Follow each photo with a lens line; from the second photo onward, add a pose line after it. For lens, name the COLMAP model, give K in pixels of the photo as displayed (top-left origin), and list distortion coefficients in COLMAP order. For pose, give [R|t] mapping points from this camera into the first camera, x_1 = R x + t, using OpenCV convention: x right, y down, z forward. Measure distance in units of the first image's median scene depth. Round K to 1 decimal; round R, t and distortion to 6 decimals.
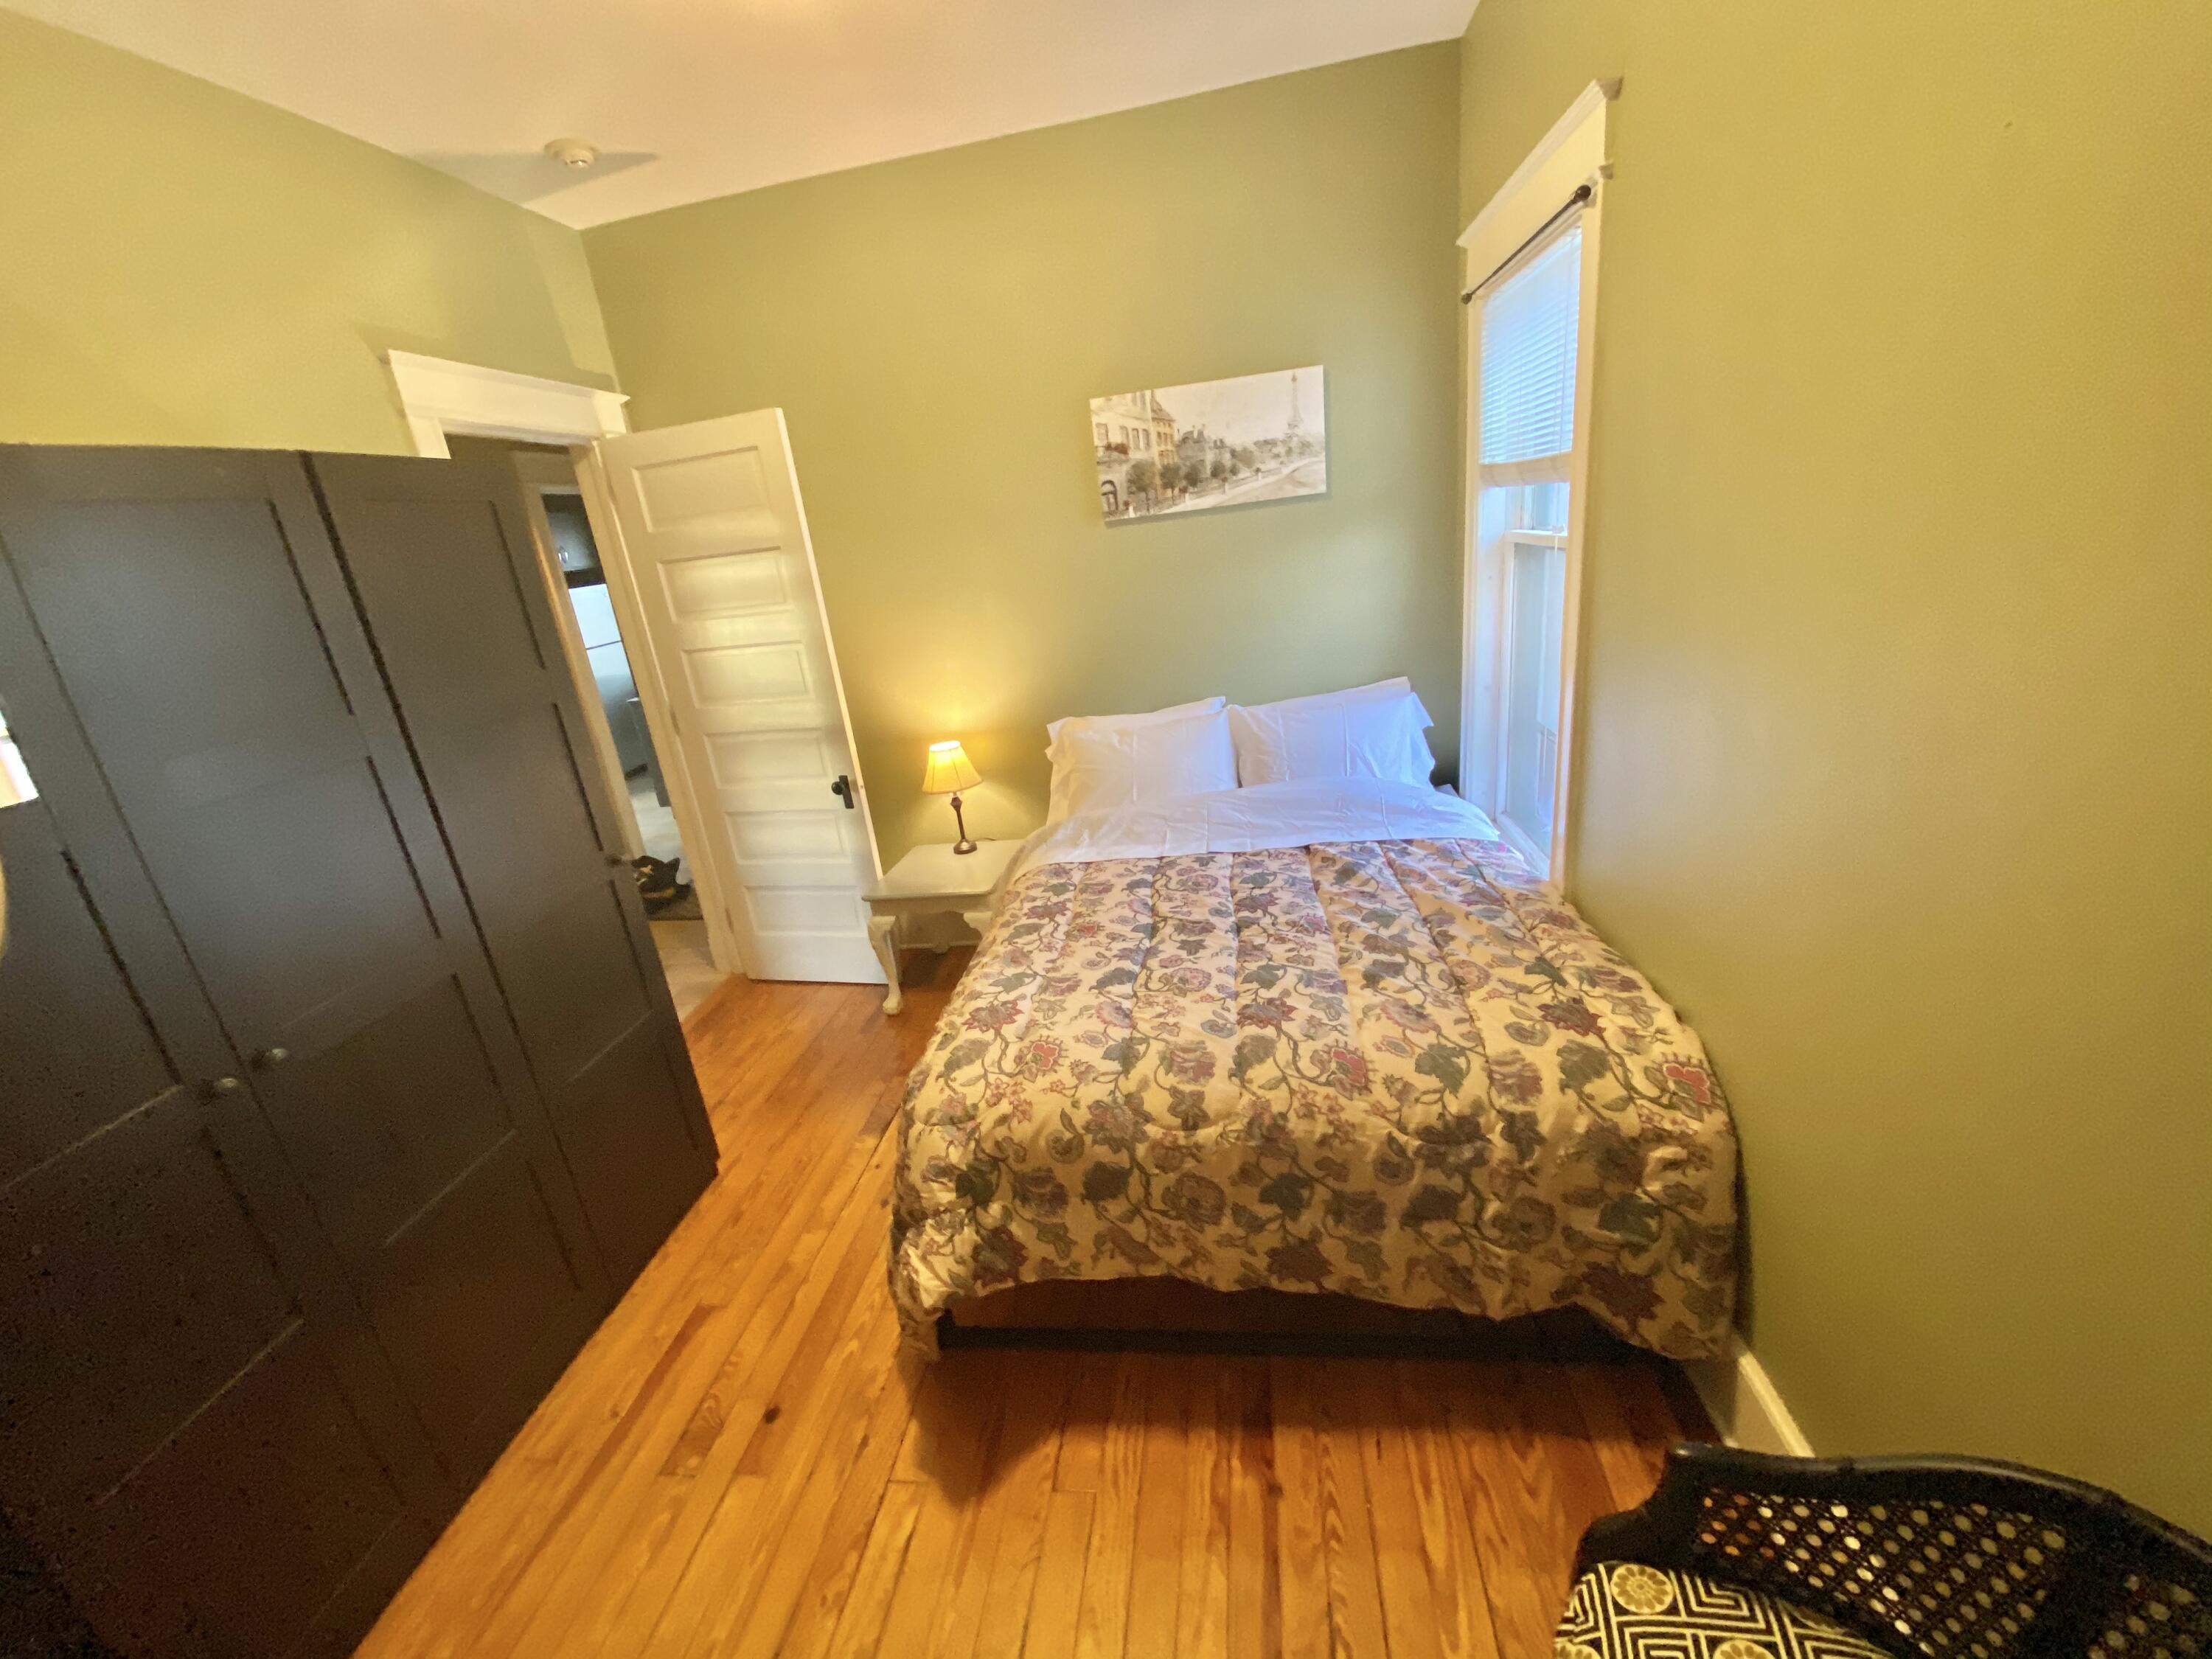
lens RADIAL K [[882.5, 0, 1094.9], [0, 882.5, 831.6], [0, 0, 1]] dist [0.036954, -0.031296]
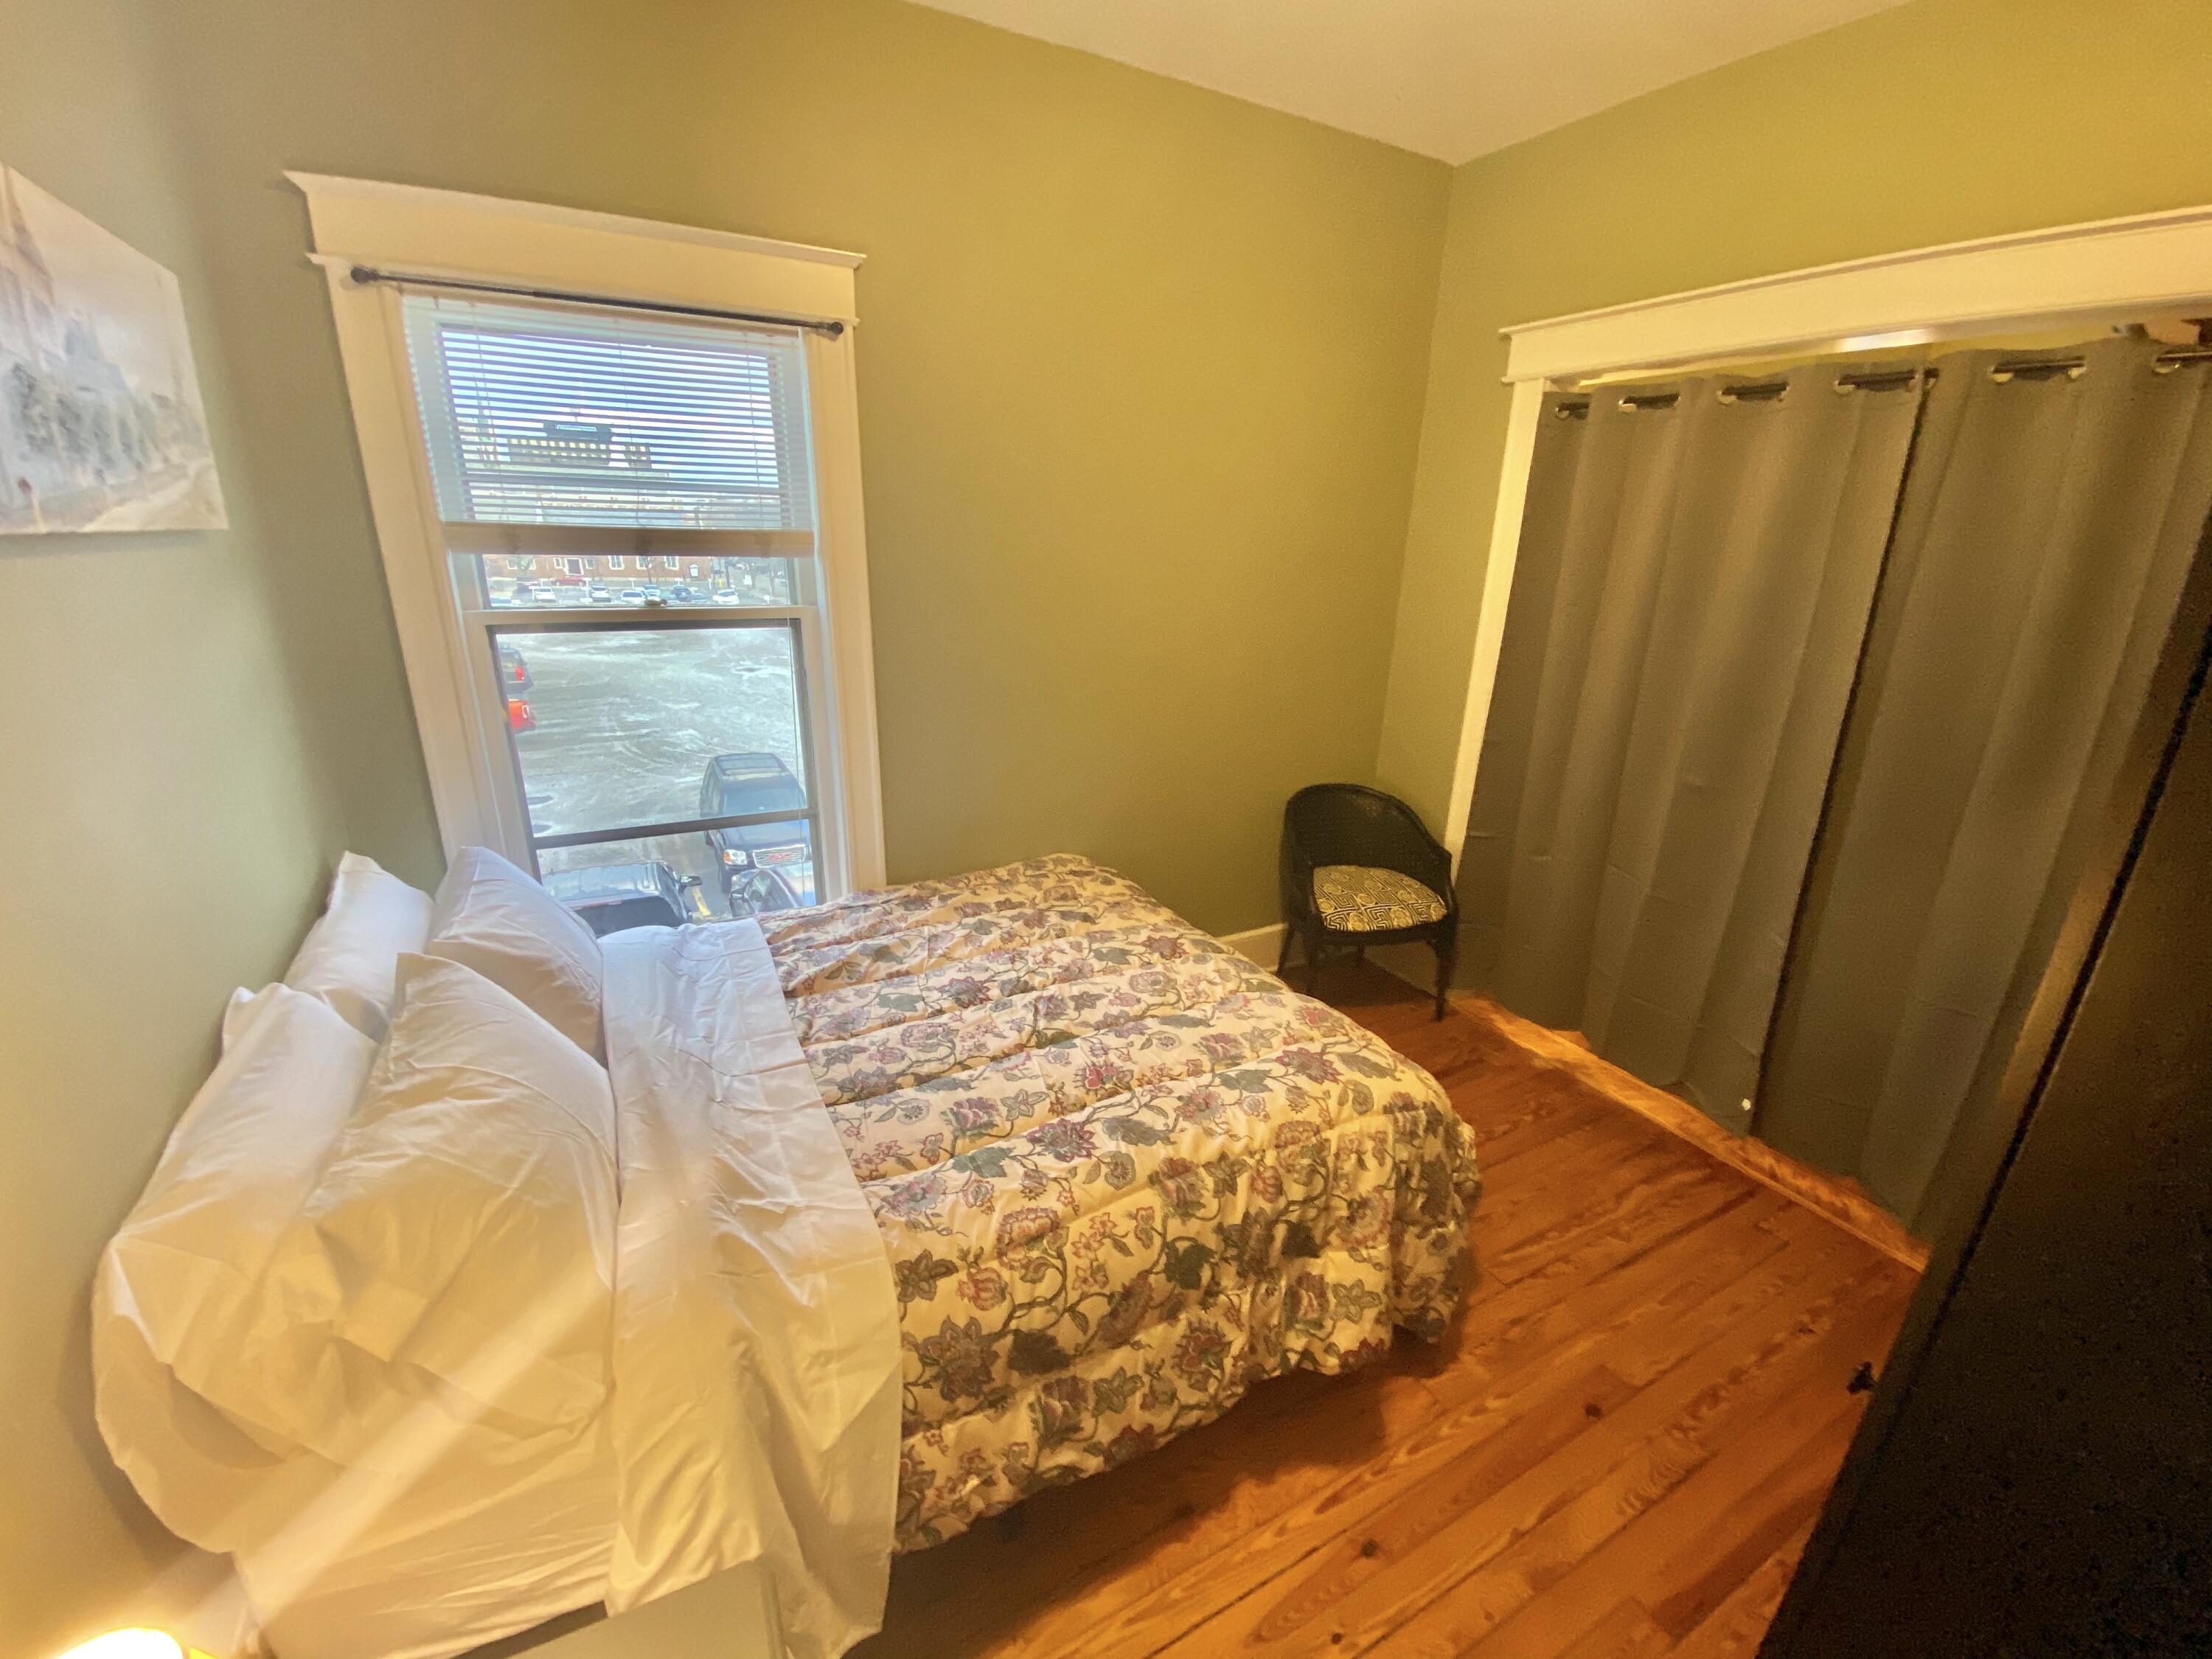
lens RADIAL K [[847.3, 0, 1106.0], [0, 847.3, 829.5], [0, 0, 1]] dist [0.000158, -0.000006]
pose [[-0.588615, -0.151303, 0.794128, -0.593869], [0.313413, 0.862792, 0.396689, -0.379824], [-0.745188, 0.482387, -0.460432, 1.312149]]
